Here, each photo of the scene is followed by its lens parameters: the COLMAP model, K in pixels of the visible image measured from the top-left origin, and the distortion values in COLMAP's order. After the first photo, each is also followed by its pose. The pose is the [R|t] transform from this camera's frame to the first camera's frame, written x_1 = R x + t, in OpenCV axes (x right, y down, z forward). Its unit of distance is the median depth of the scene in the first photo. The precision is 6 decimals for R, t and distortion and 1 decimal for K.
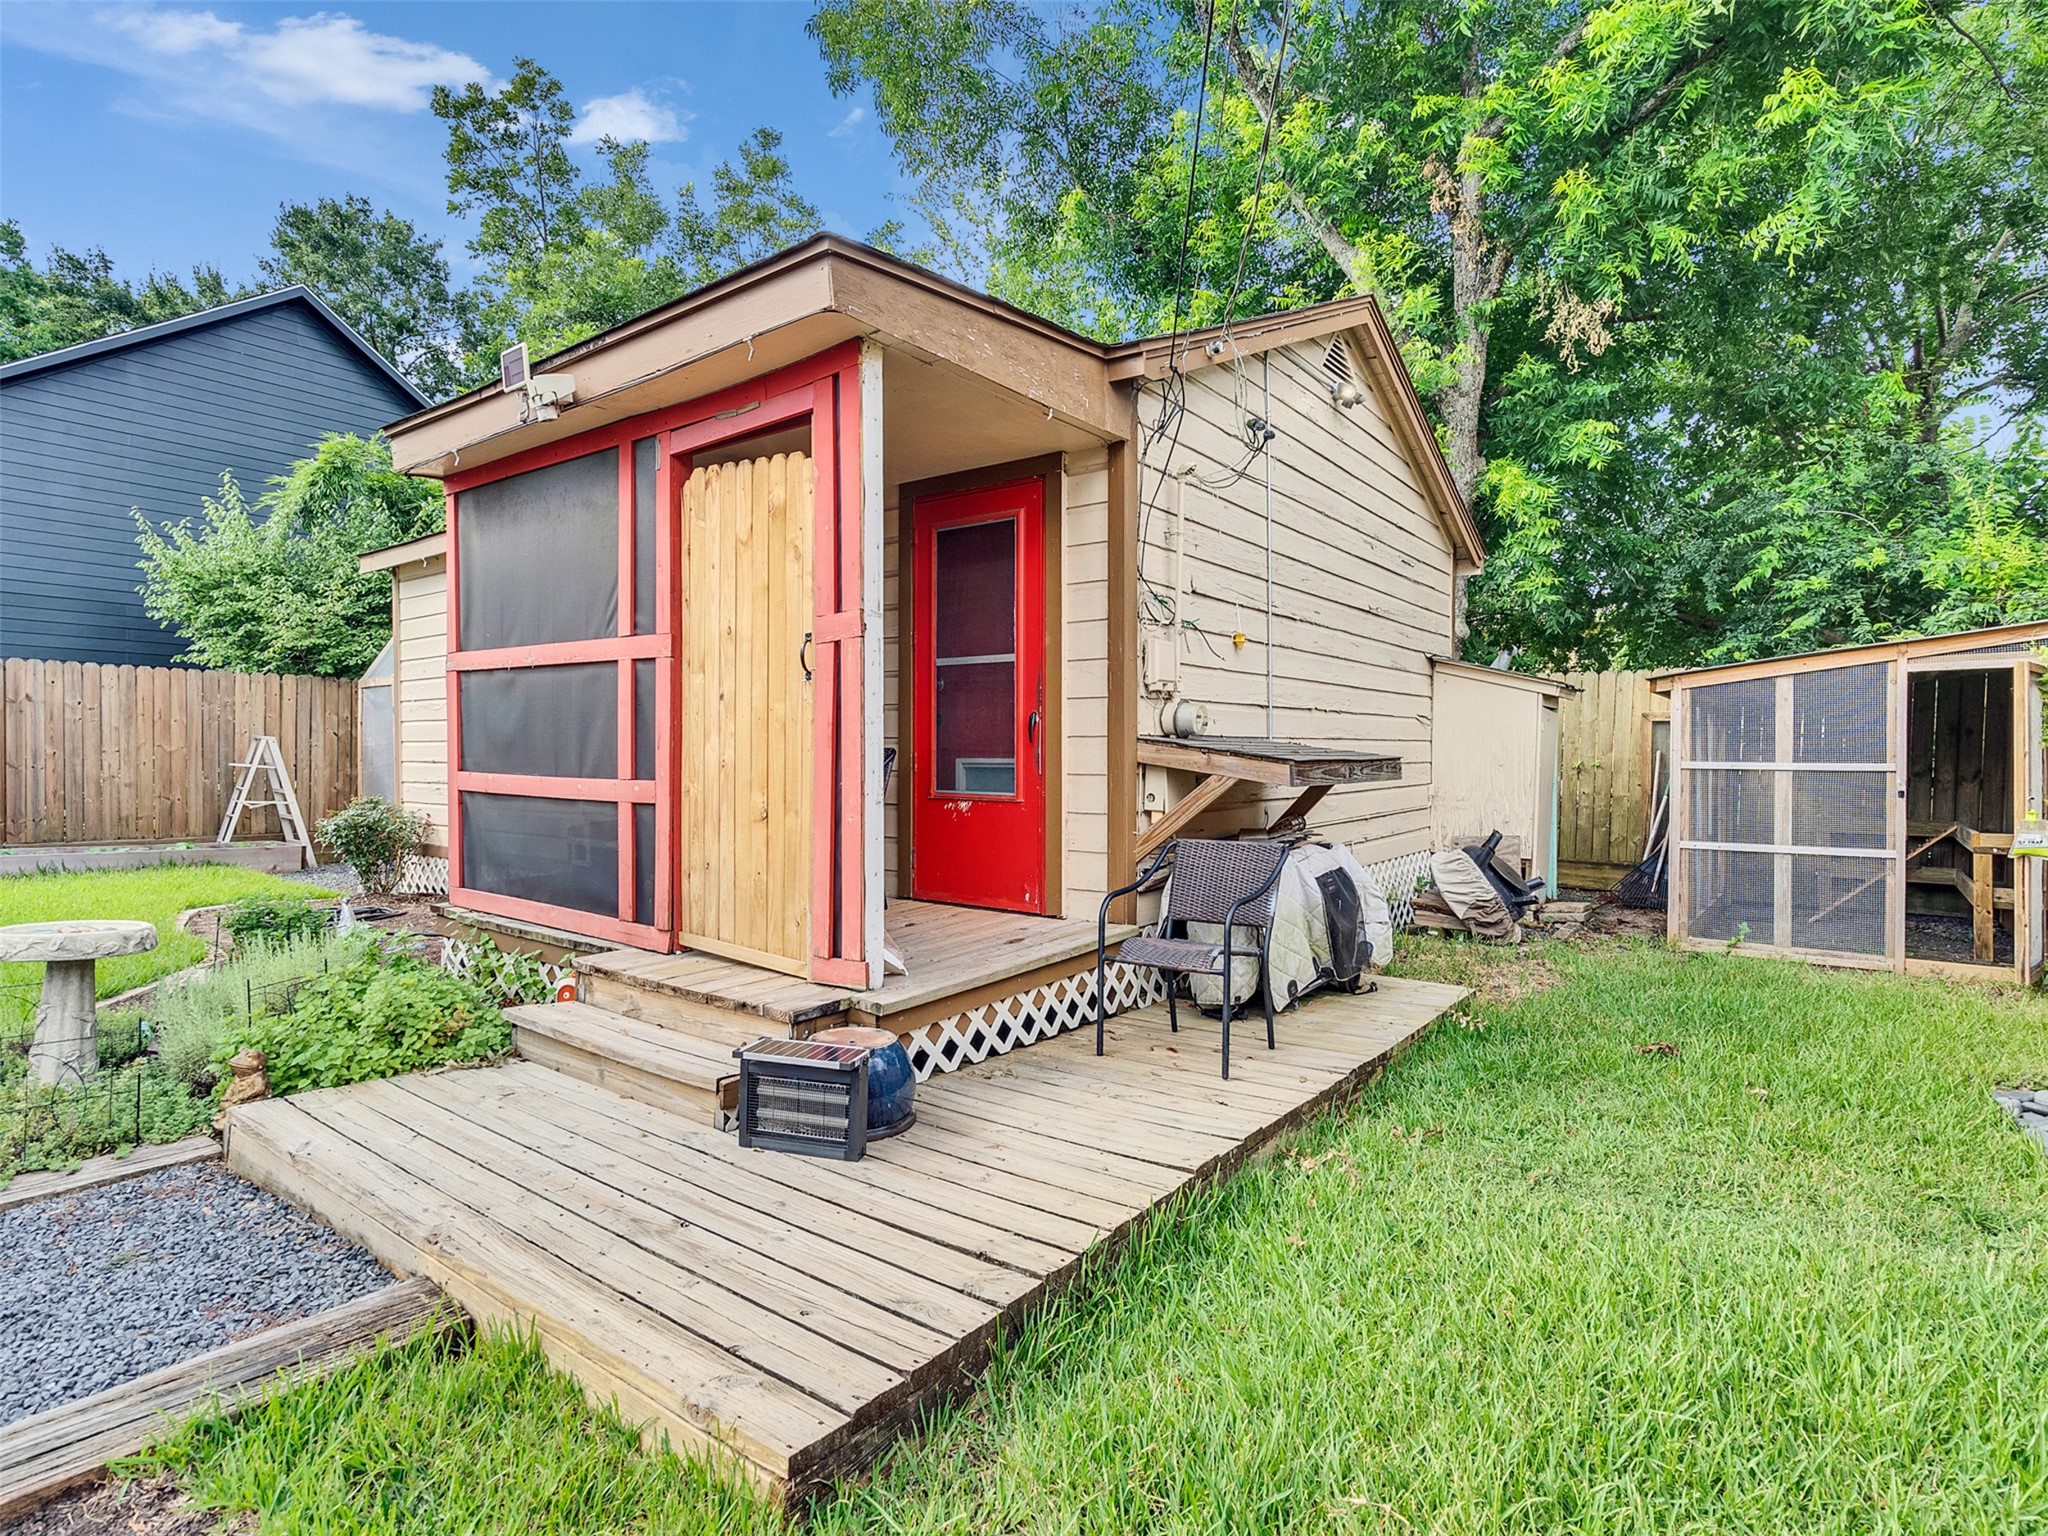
lens RADIAL K [[1042.7, 0, 989.1], [0, 1042.7, 775.6], [0, 0, 1]] dist [0.008700, 0.001514]
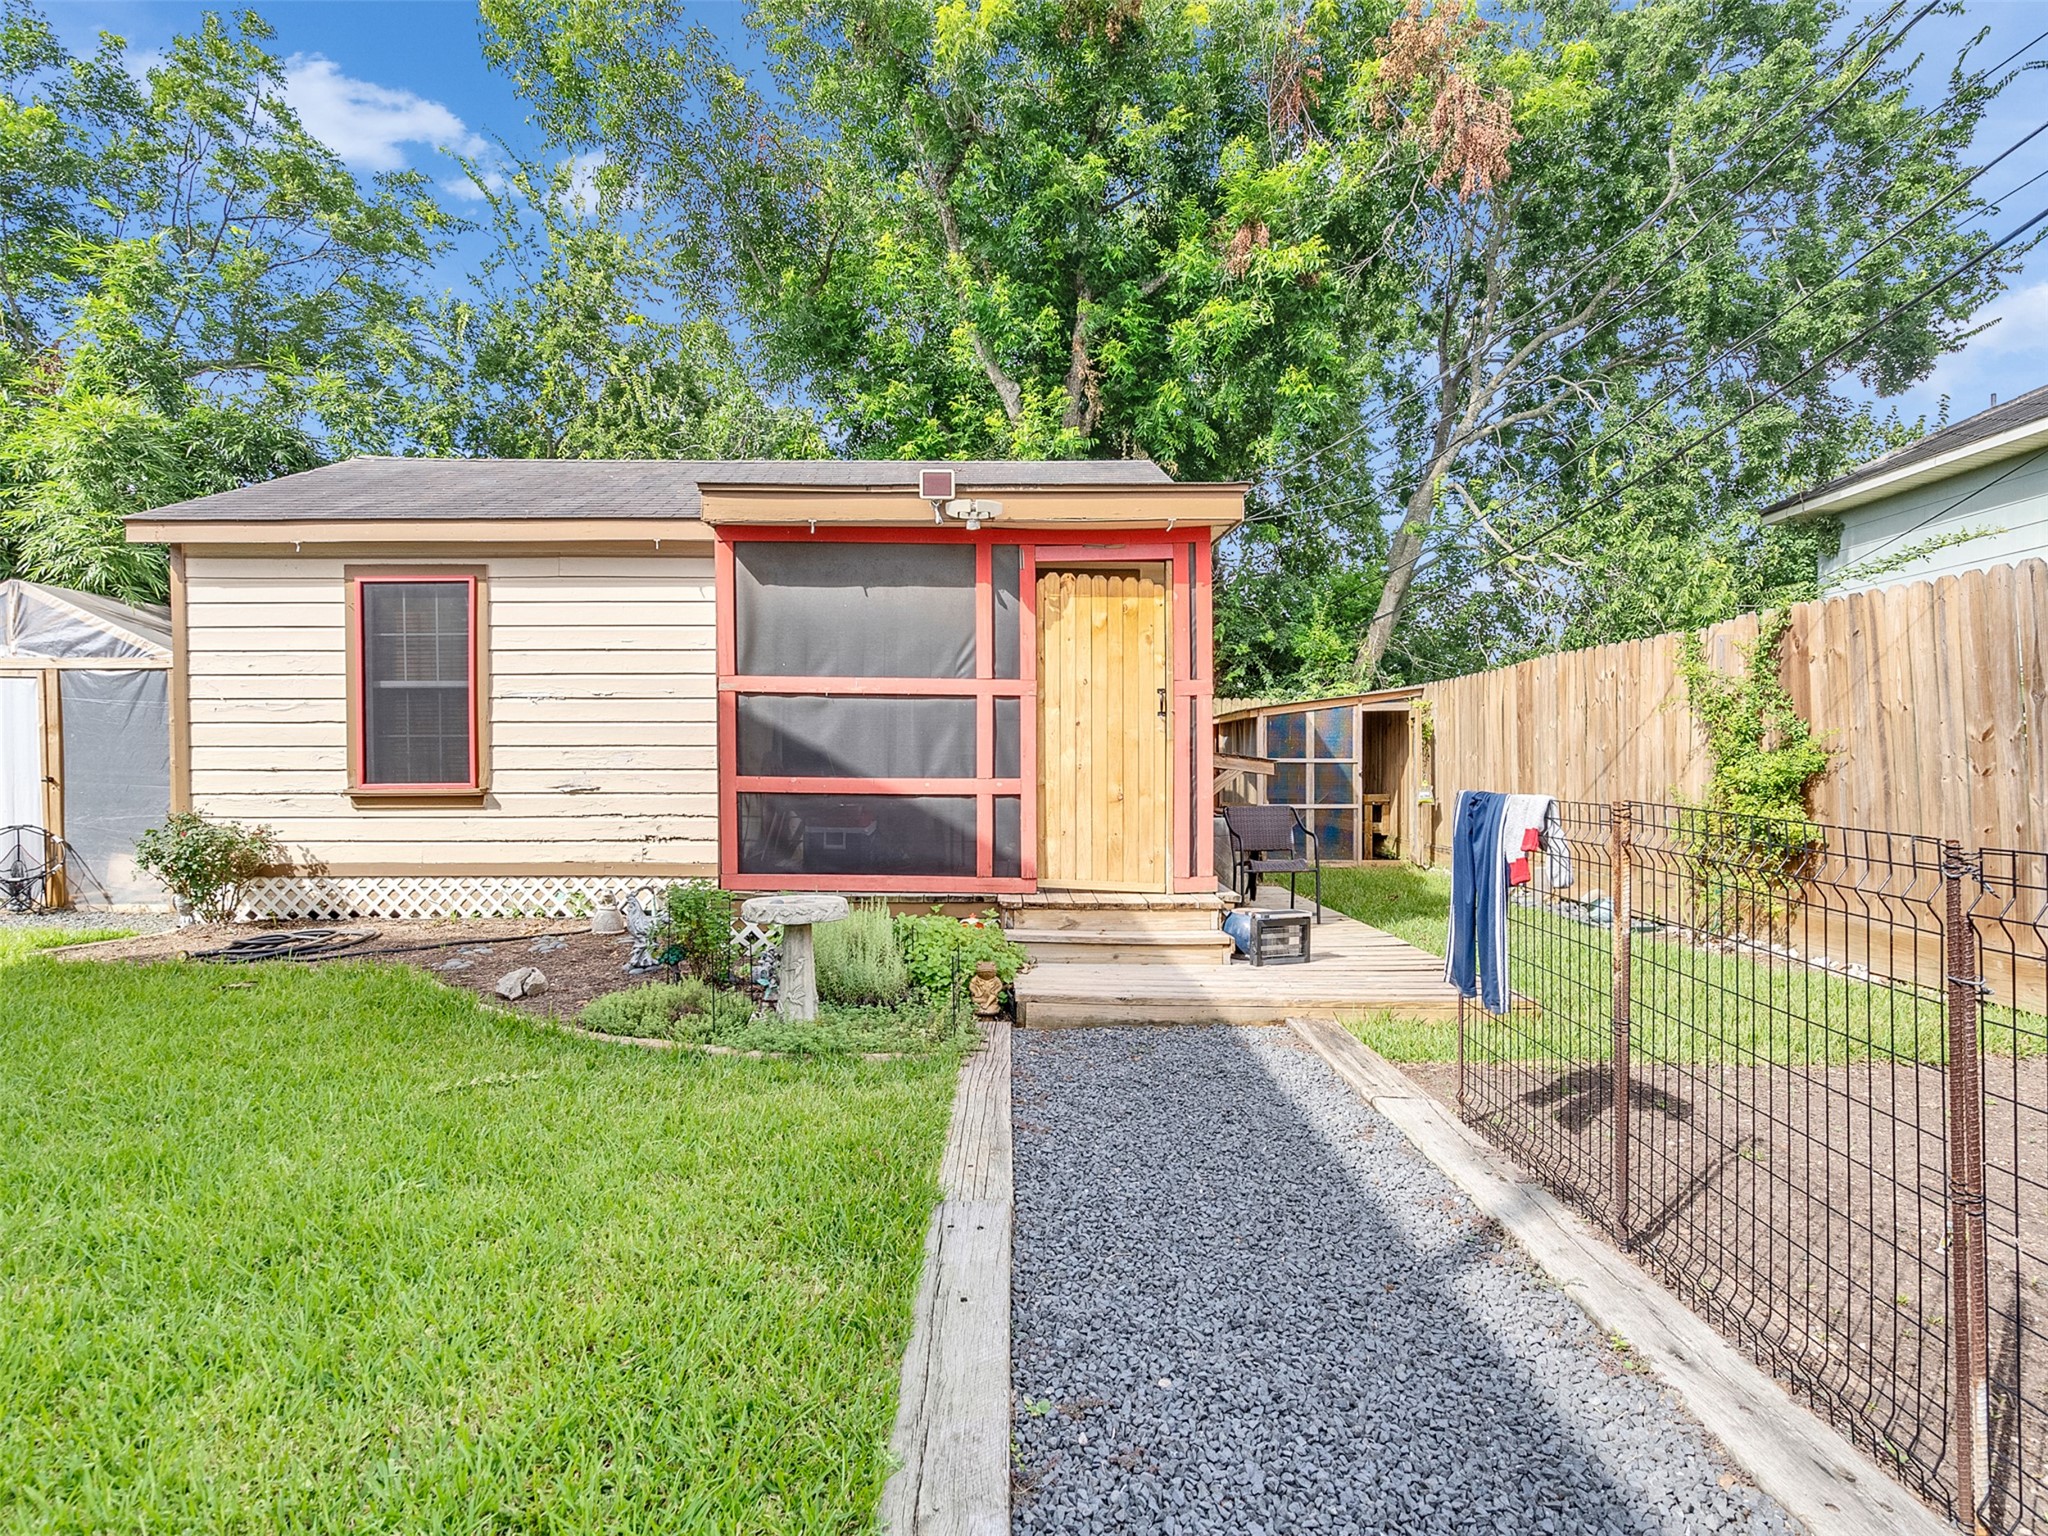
lens RADIAL K [[1042.7, 0, 1021.5], [0, 1042.7, 756.9], [0, 0, 1]] dist [0.008700, 0.001514]
pose [[0.782526, -0.007302, 0.622576, -1.097873], [0.015845, 0.999841, -0.008190, -0.012093], [-0.622417, 0.016274, 0.782517, -0.139854]]
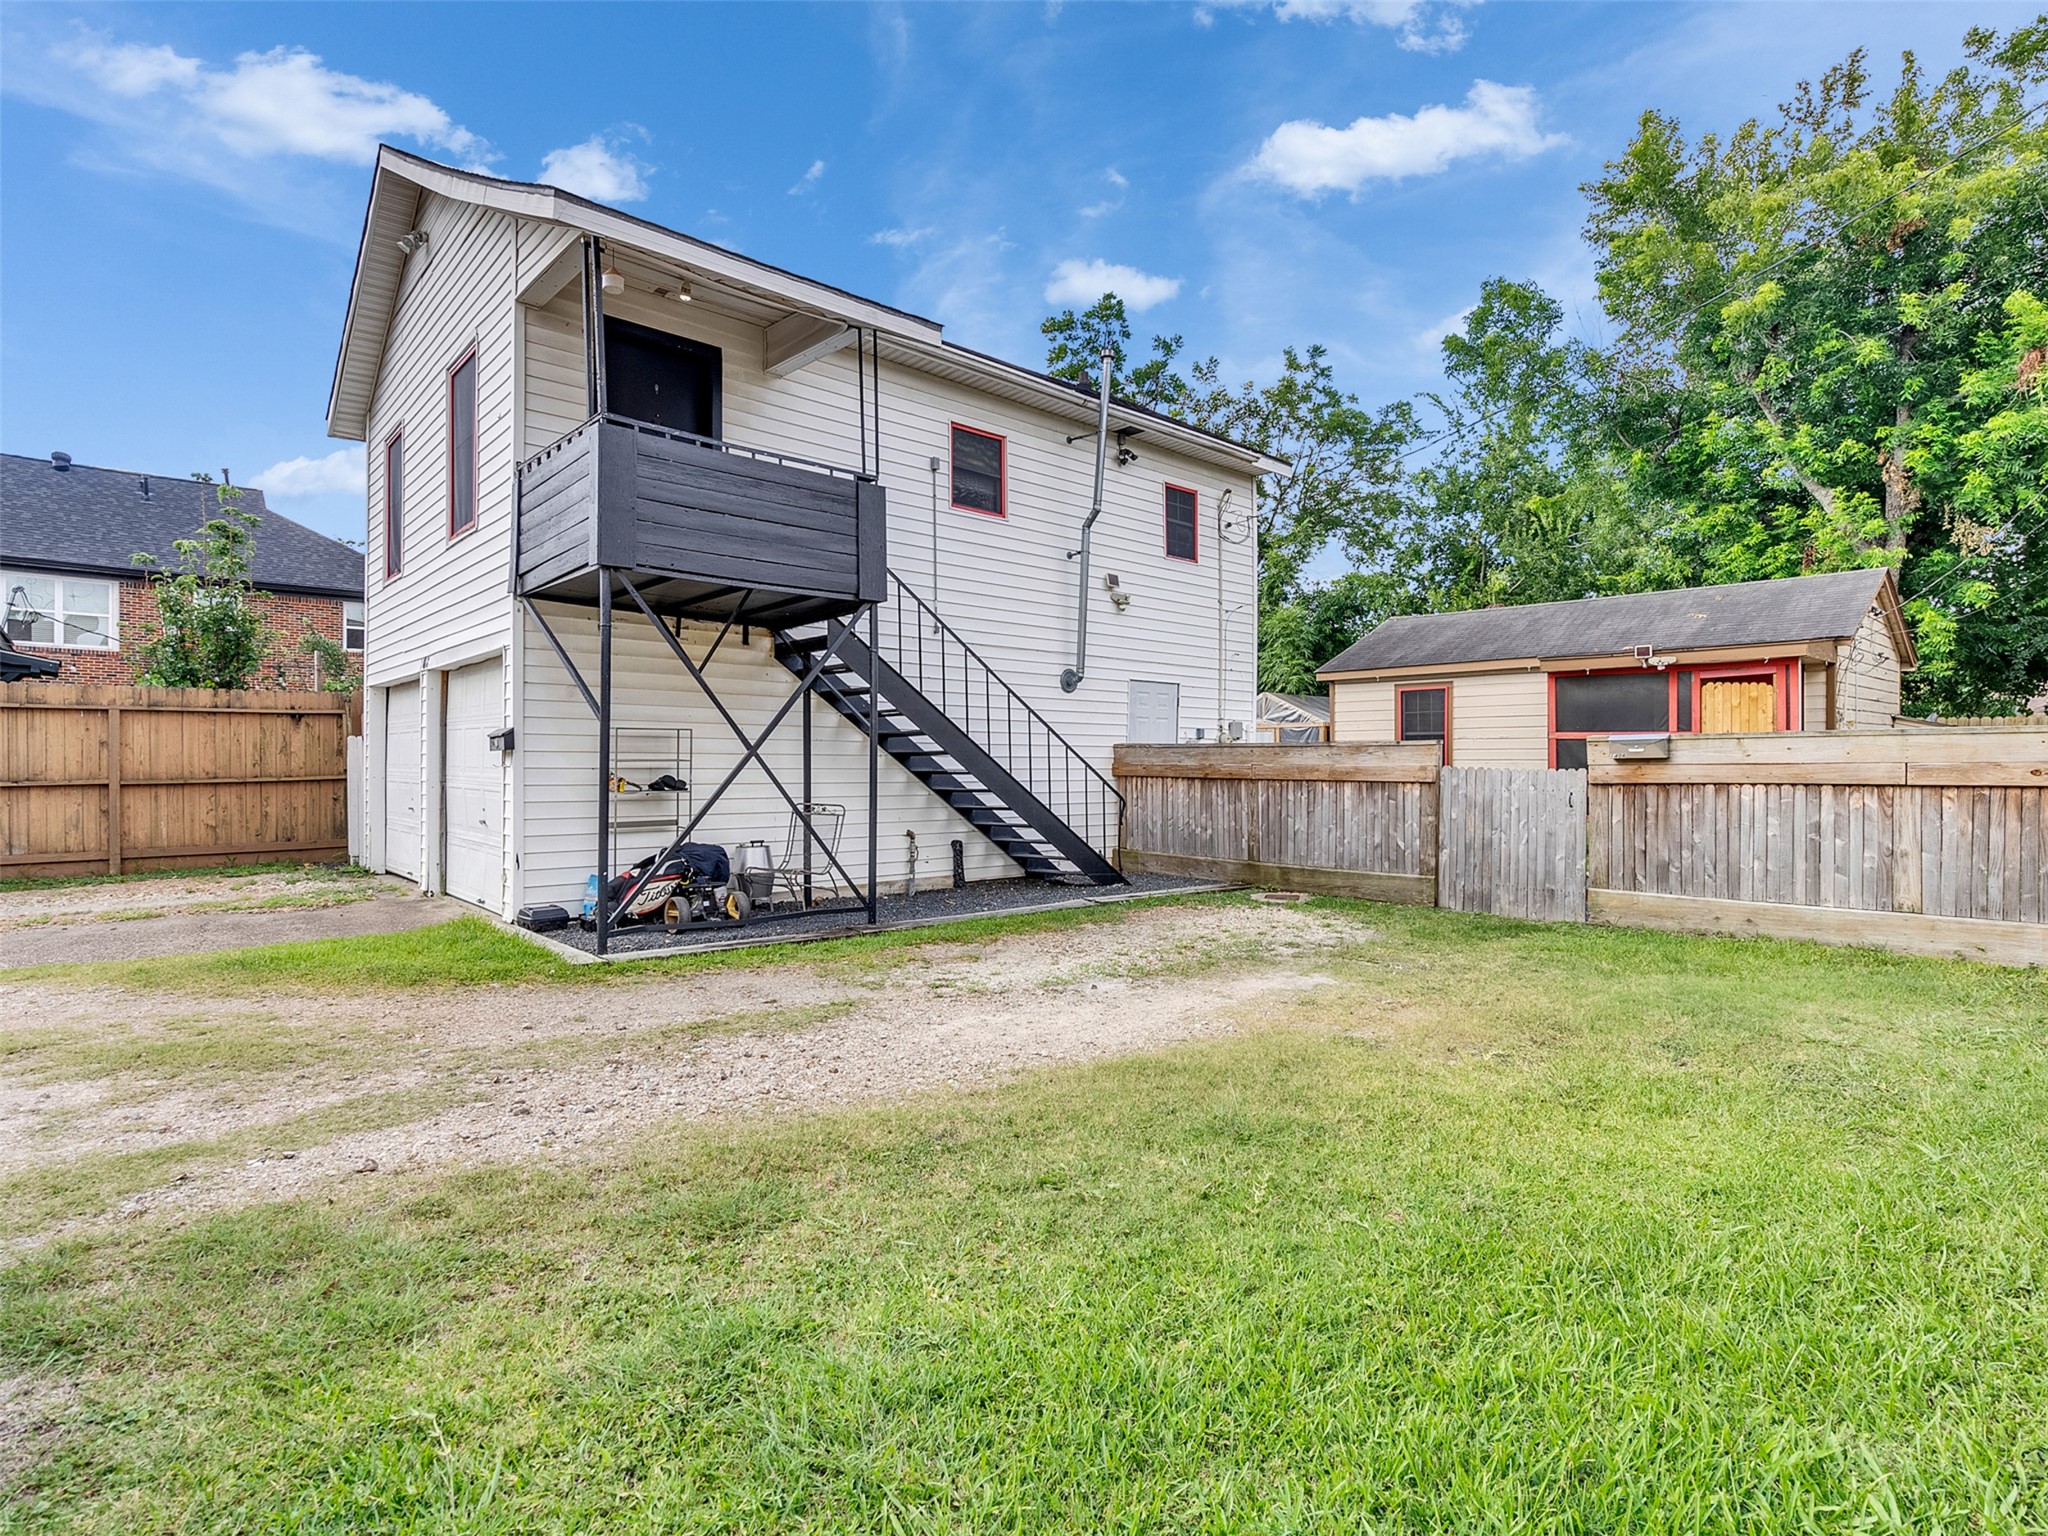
lens RADIAL K [[1042.7, 0, 1008.2], [0, 1042.7, 763.8], [0, 0, 1]] dist [0.008700, 0.001514]
pose [[0.985058, -0.000393, -0.172220, -1.676263], [-0.002569, 0.999853, -0.016977, 0.027896], [0.172202, 0.017165, 0.984912, -2.362677]]
